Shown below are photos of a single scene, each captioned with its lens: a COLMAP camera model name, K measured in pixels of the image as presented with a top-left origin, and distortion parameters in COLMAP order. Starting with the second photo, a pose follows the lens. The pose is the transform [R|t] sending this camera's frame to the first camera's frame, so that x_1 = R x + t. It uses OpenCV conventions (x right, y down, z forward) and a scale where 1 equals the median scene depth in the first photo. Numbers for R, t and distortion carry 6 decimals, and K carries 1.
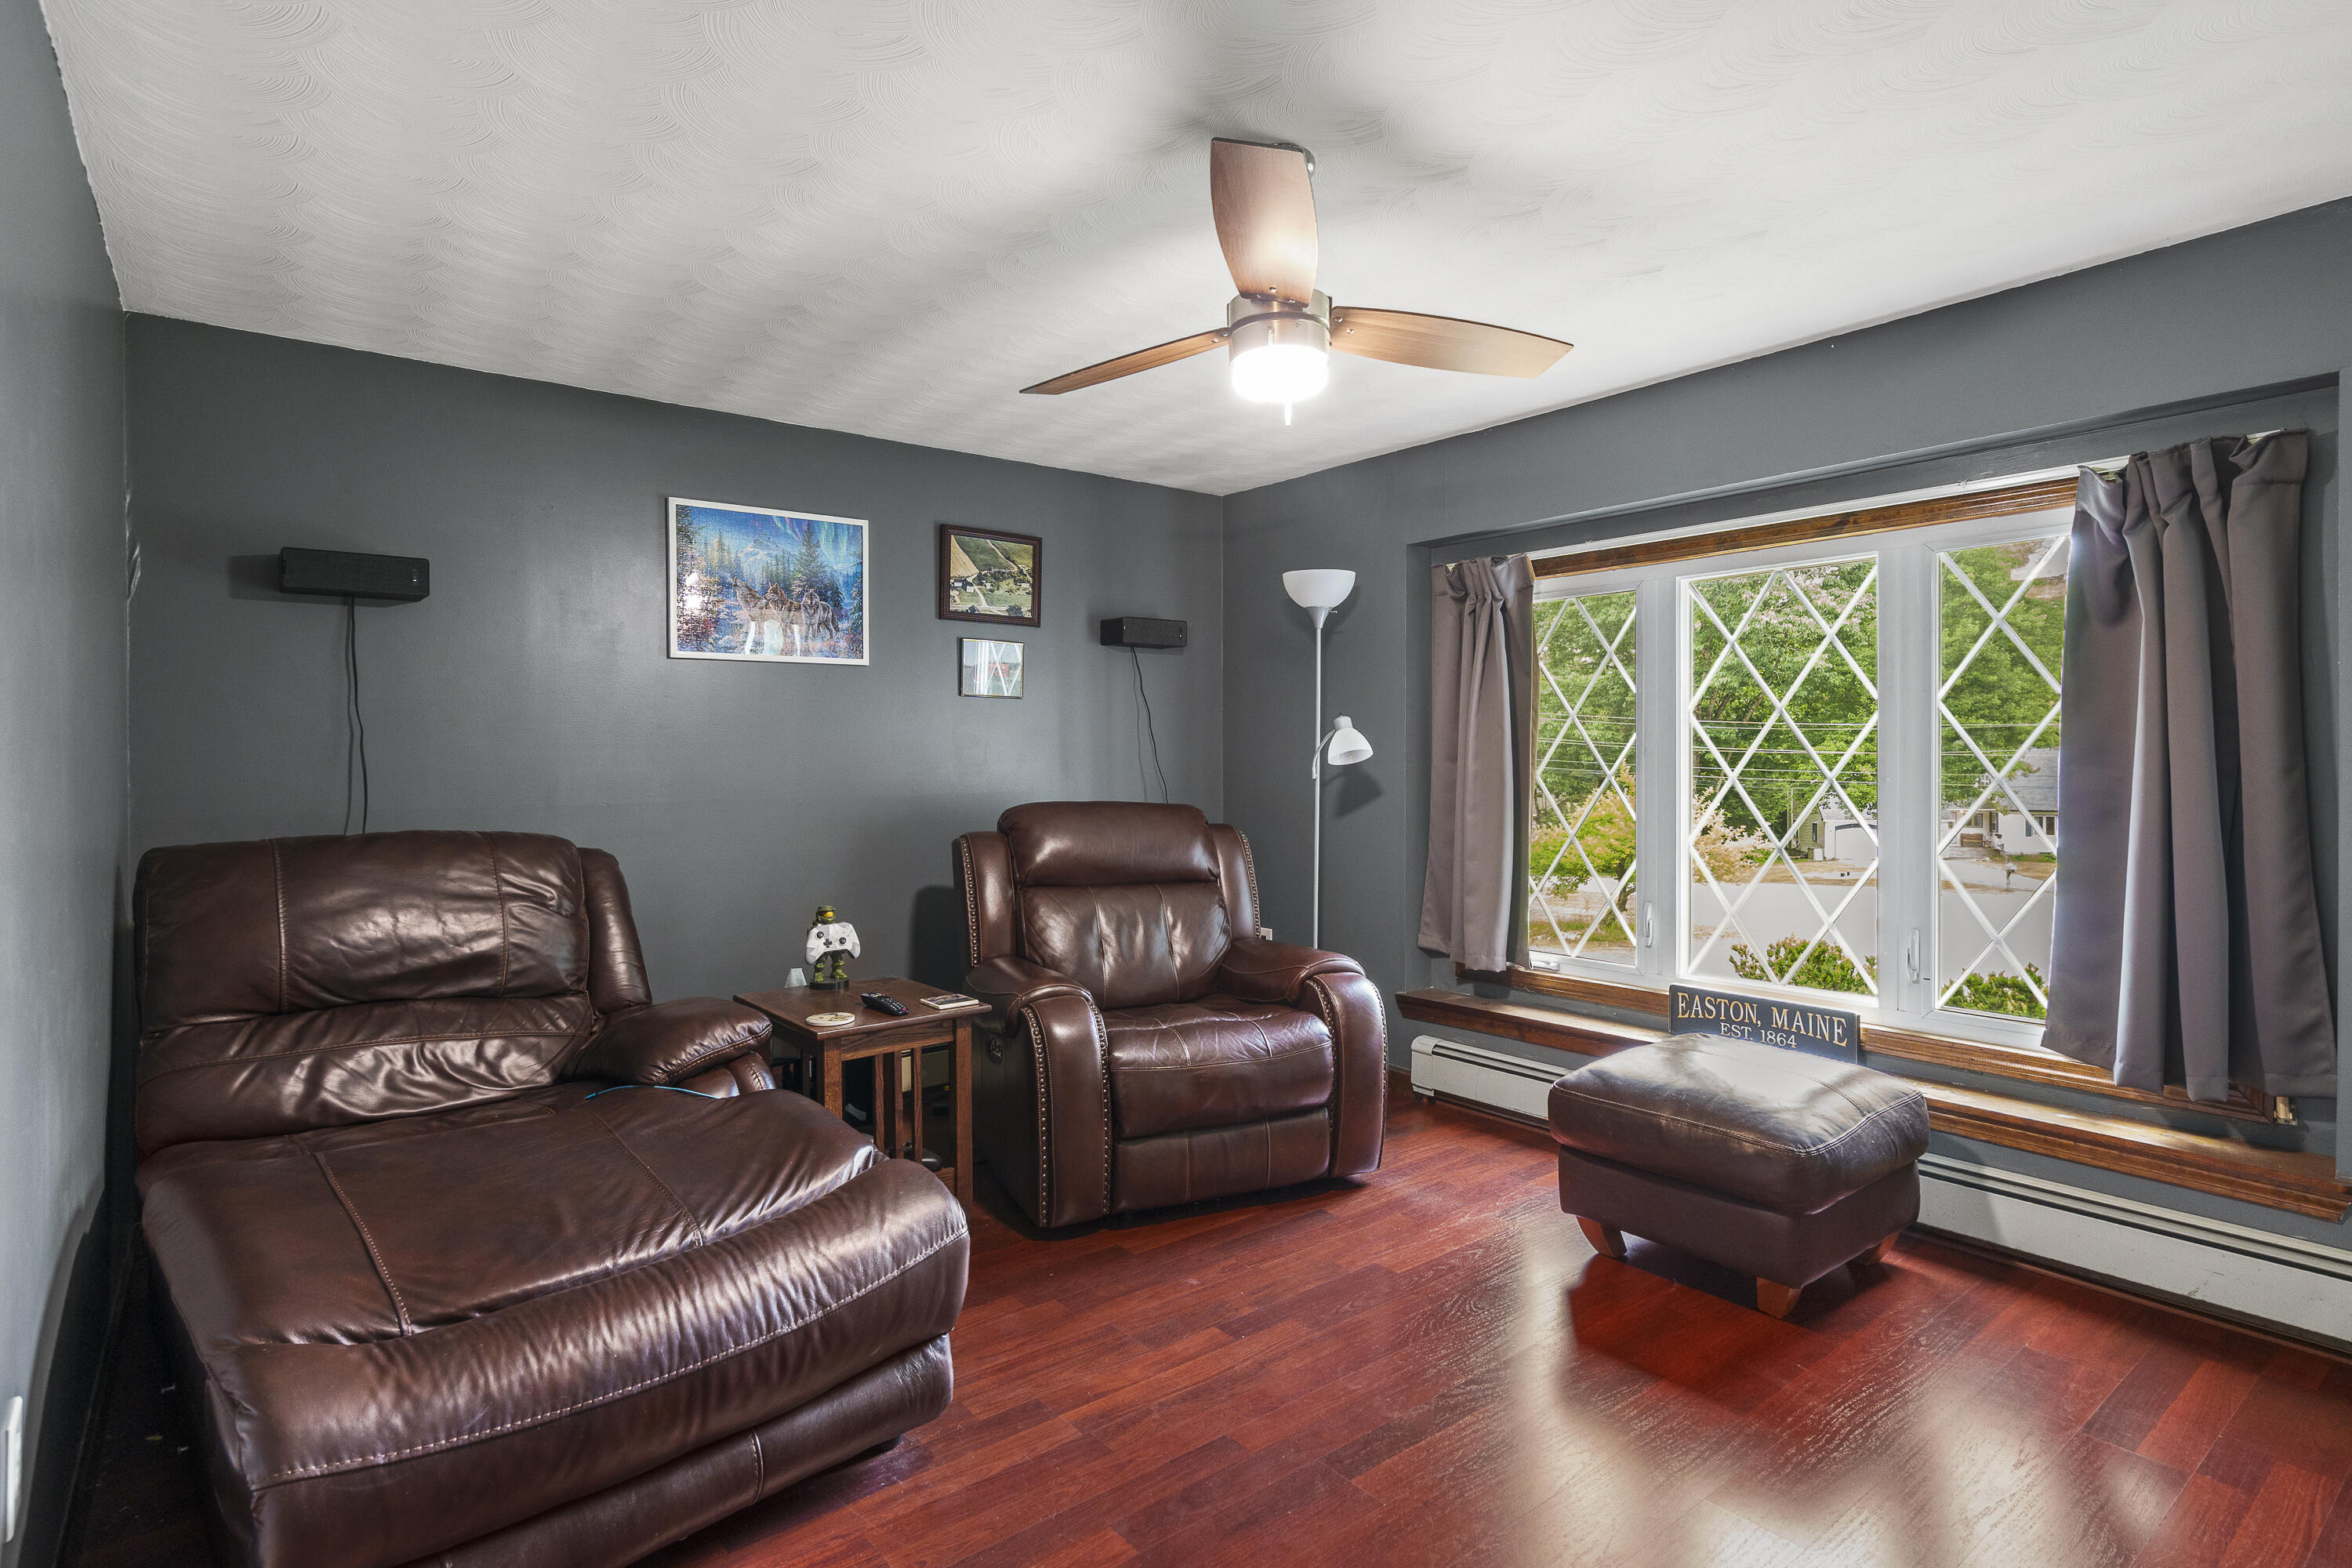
lens RADIAL K [[1155.6, 0, 1162.7], [0, 1155.6, 766.6], [0, 0, 1]] dist [-0.001836, 0.001790]
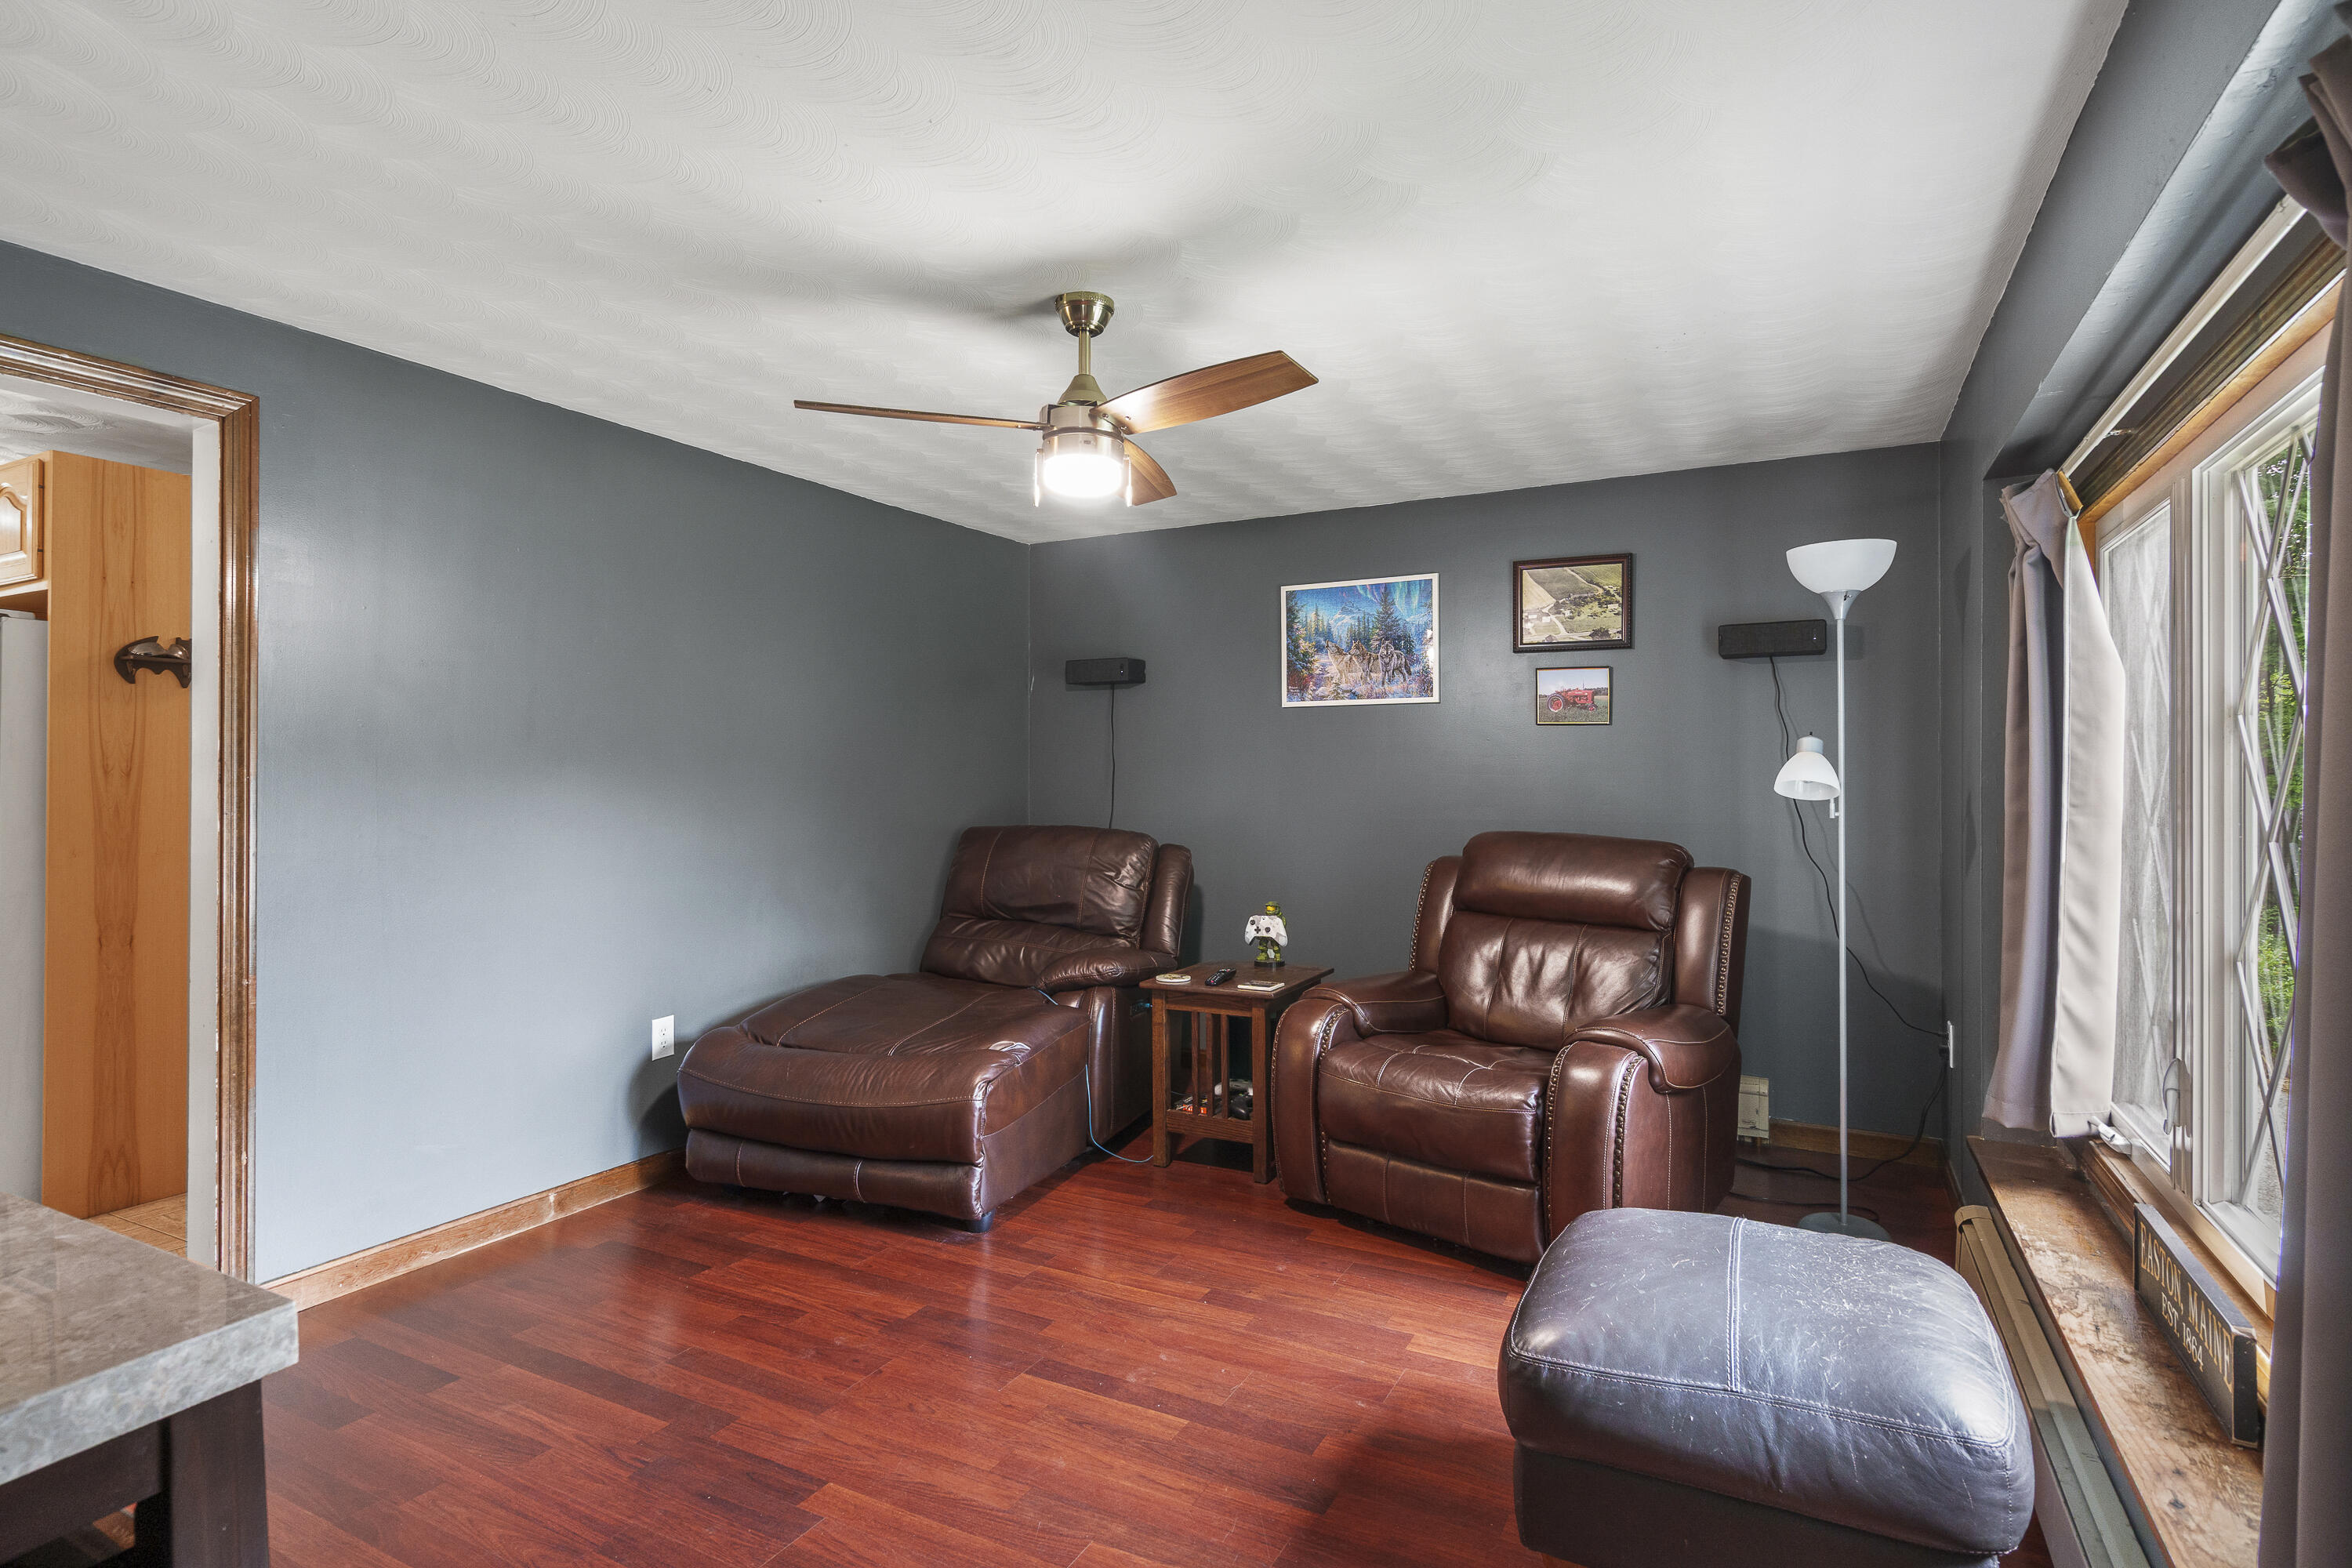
lens RADIAL K [[1155.6, 0, 1181.6], [0, 1155.6, 781.4], [0, 0, 1]] dist [-0.001836, 0.001790]
pose [[0.430828, 0.008510, -0.902394, 0.674703], [-0.014063, 0.999897, 0.002716, -0.010933], [0.902325, 0.011520, 0.430903, 0.306381]]
